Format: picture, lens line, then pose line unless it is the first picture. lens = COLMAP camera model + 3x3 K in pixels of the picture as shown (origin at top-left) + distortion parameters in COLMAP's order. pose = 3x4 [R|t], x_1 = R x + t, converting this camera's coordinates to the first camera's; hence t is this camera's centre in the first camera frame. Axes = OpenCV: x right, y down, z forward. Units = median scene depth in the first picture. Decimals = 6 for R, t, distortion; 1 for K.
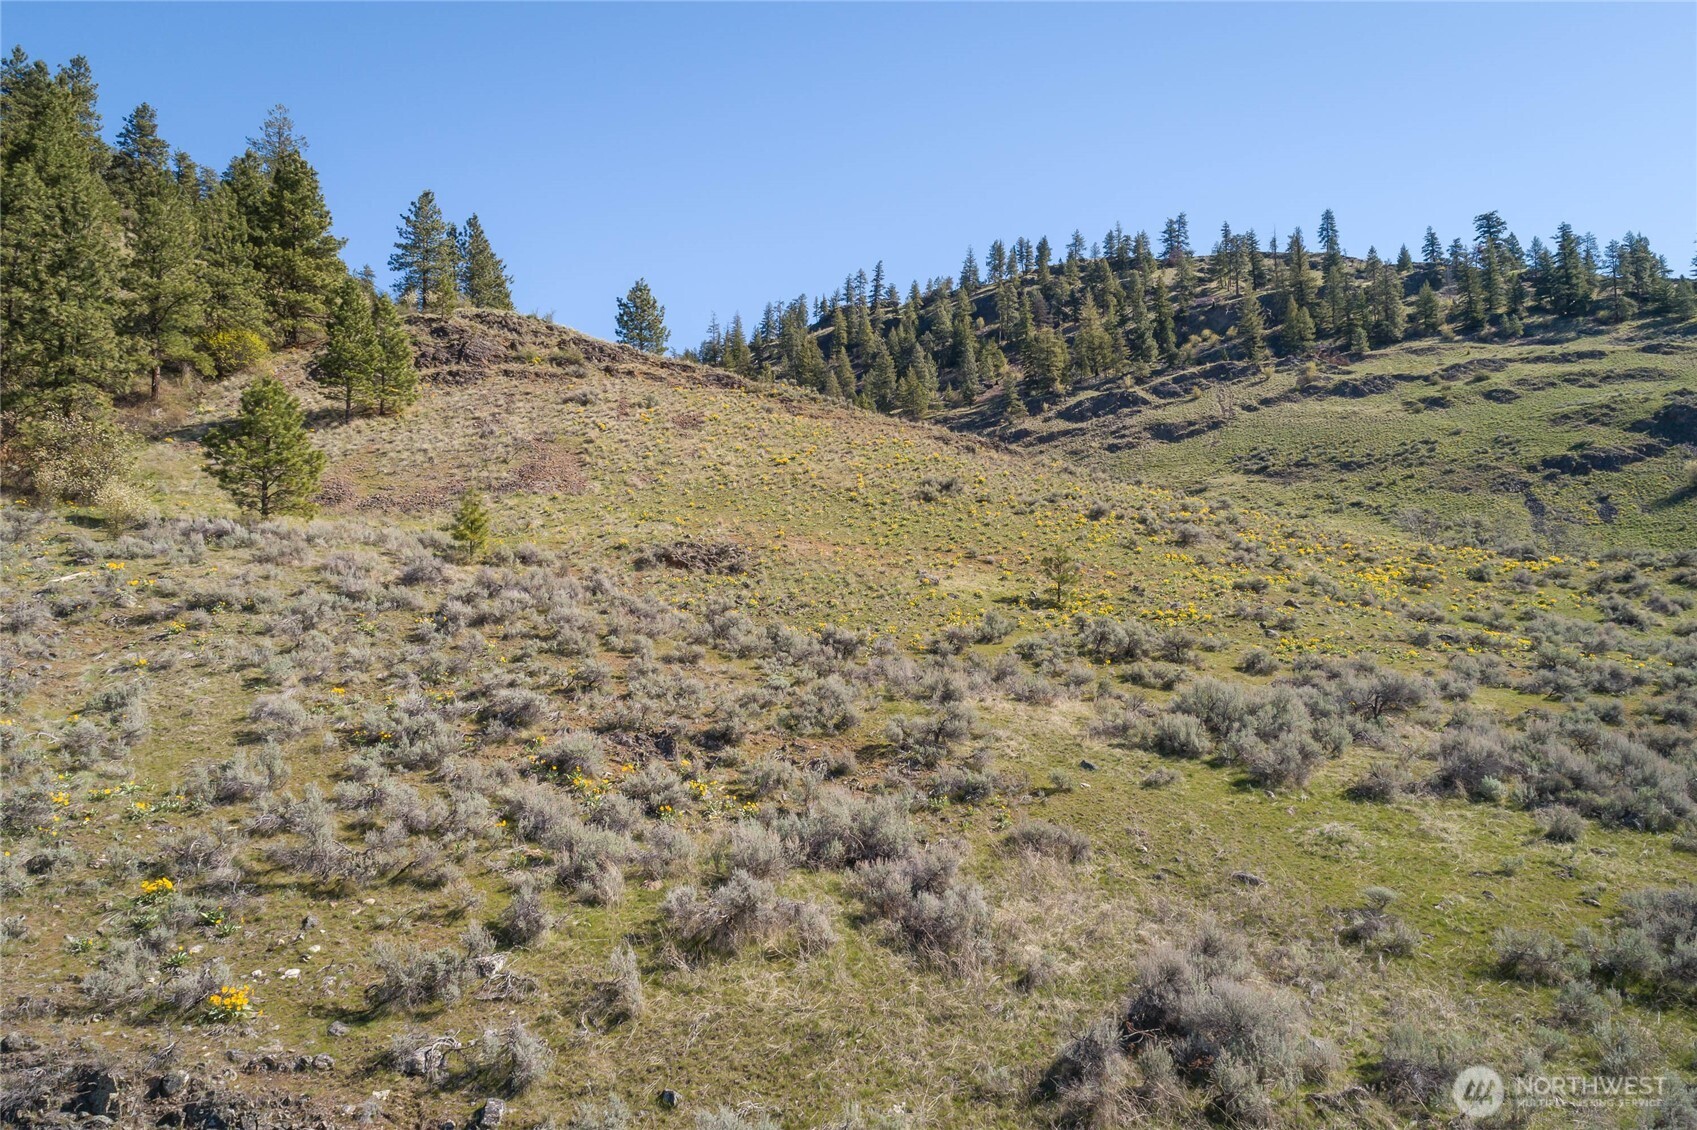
lens RADIAL K [[1093.2, 0, 847.7], [0, 1093.2, 576.7], [0, 0, 1]] dist [0.179840, -0.163755]
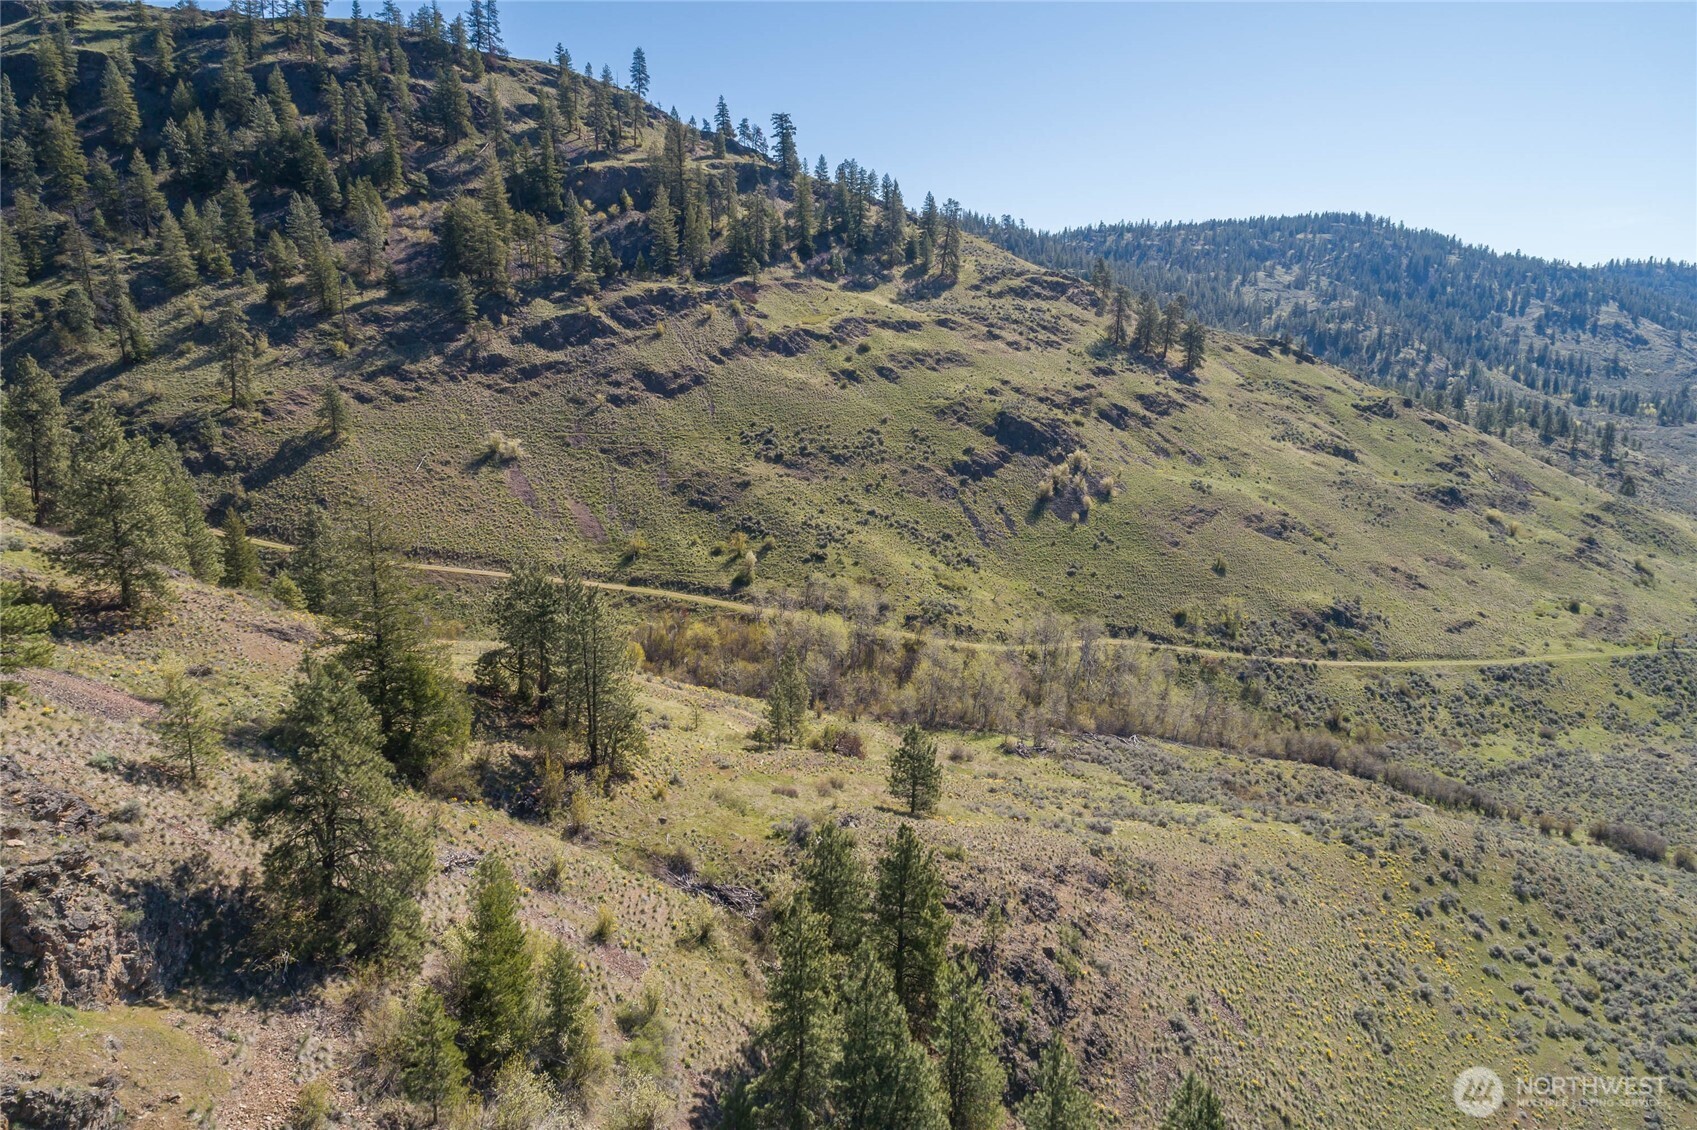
lens RADIAL K [[1093.2, 0, 851.0], [0, 1093.2, 574.4], [0, 0, 1]] dist [0.179840, -0.163755]
pose [[0.665606, -0.141947, 0.732680, -0.358377], [-0.100141, 0.955880, 0.276163, -0.255879], [-0.739554, -0.257187, 0.622025, 0.185663]]
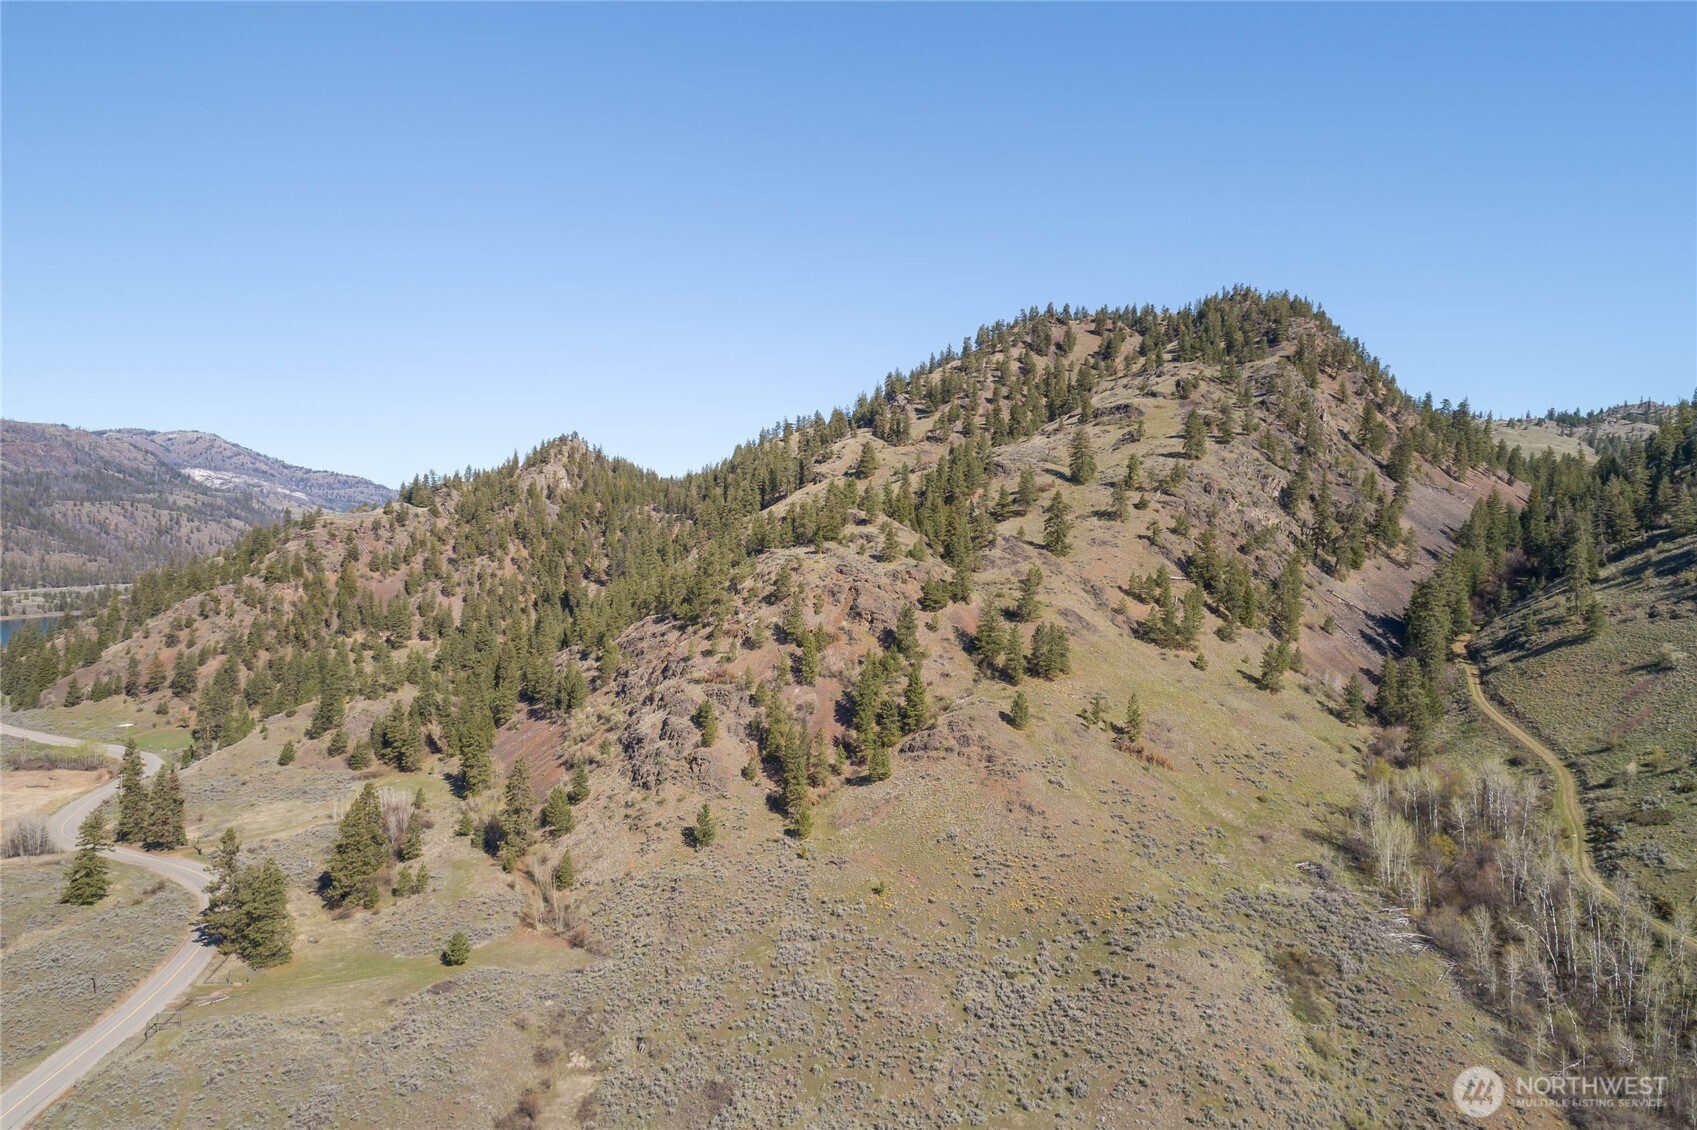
lens RADIAL K [[1093.2, 0, 841.8], [0, 1093.2, 569.3], [0, 0, 1]] dist [0.179840, -0.163755]
pose [[0.385406, 0.033422, -0.922142, 0.792707], [0.085033, 0.993805, 0.071558, -0.302859], [0.918821, -0.105991, 0.380177, -0.130837]]
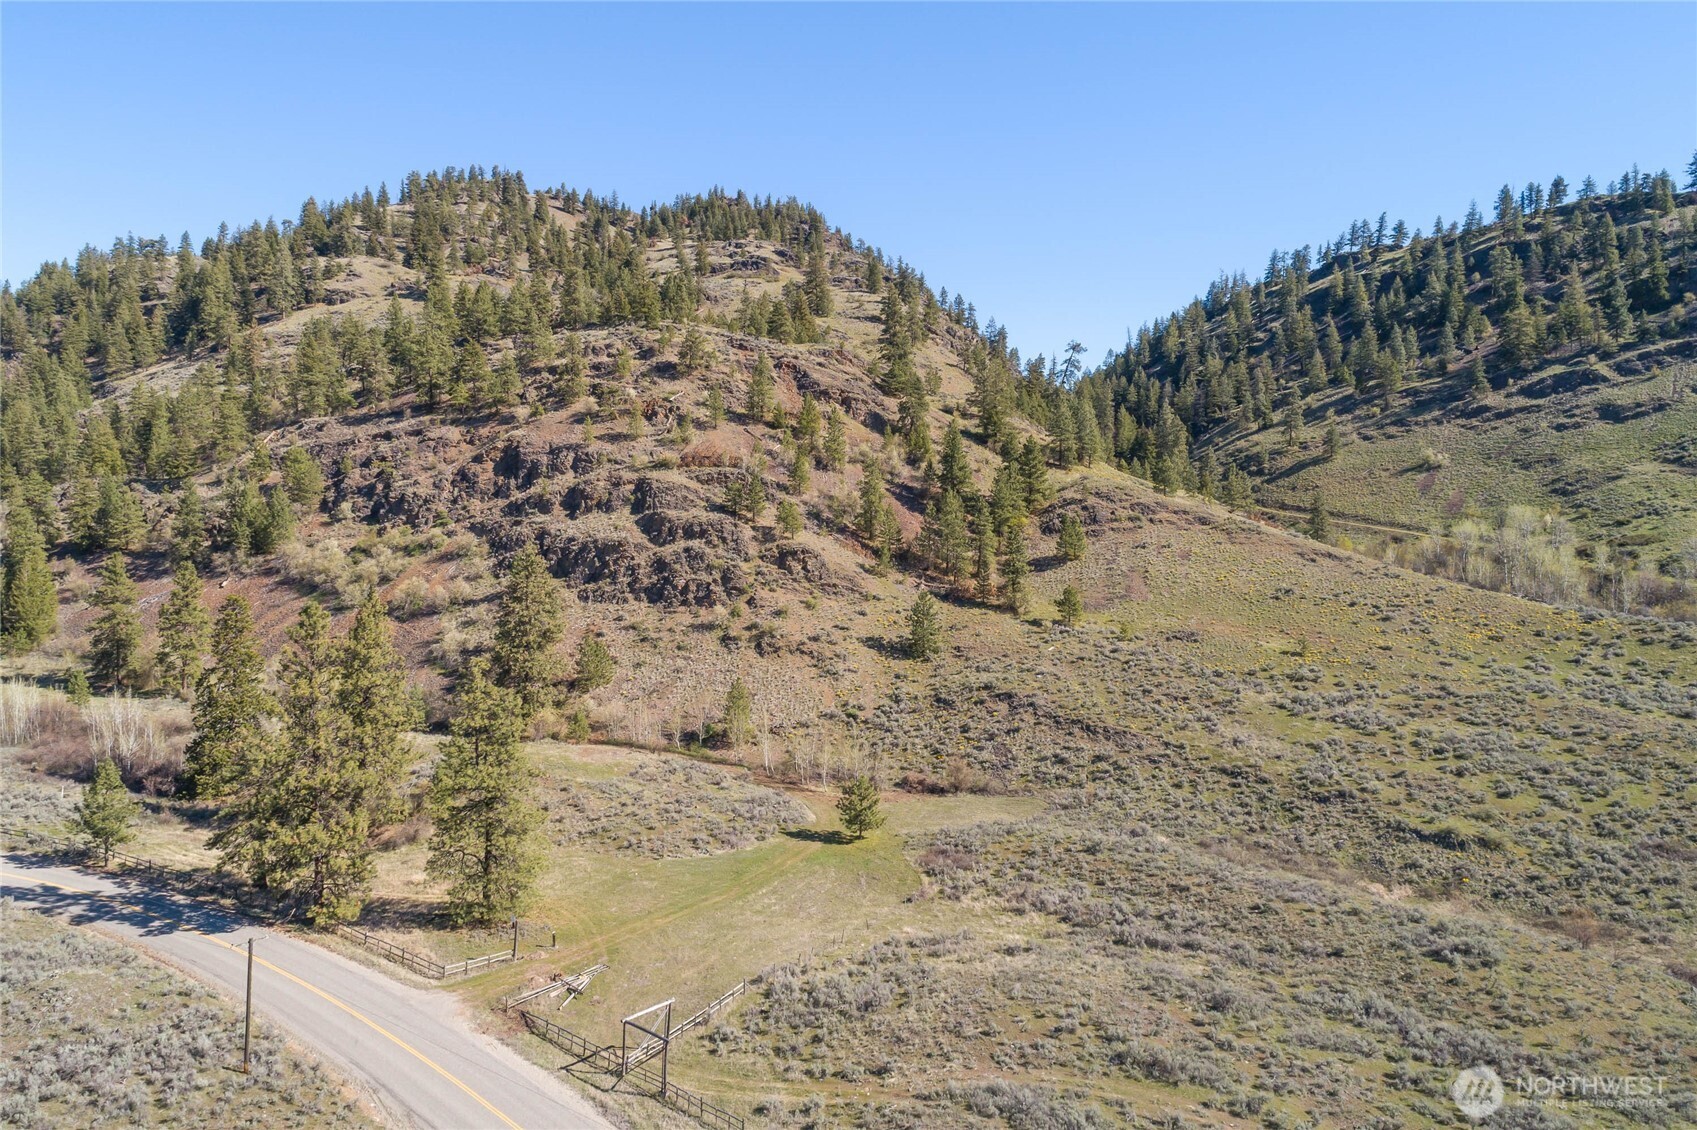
lens RADIAL K [[1093.2, 0, 846.1], [0, 1093.2, 575.1], [0, 0, 1]] dist [0.179840, -0.163755]
pose [[0.902184, 0.034231, -0.429992, 0.074779], [0.020719, 0.992257, 0.122465, -0.122667], [0.430855, -0.119395, 0.894488, -0.482224]]
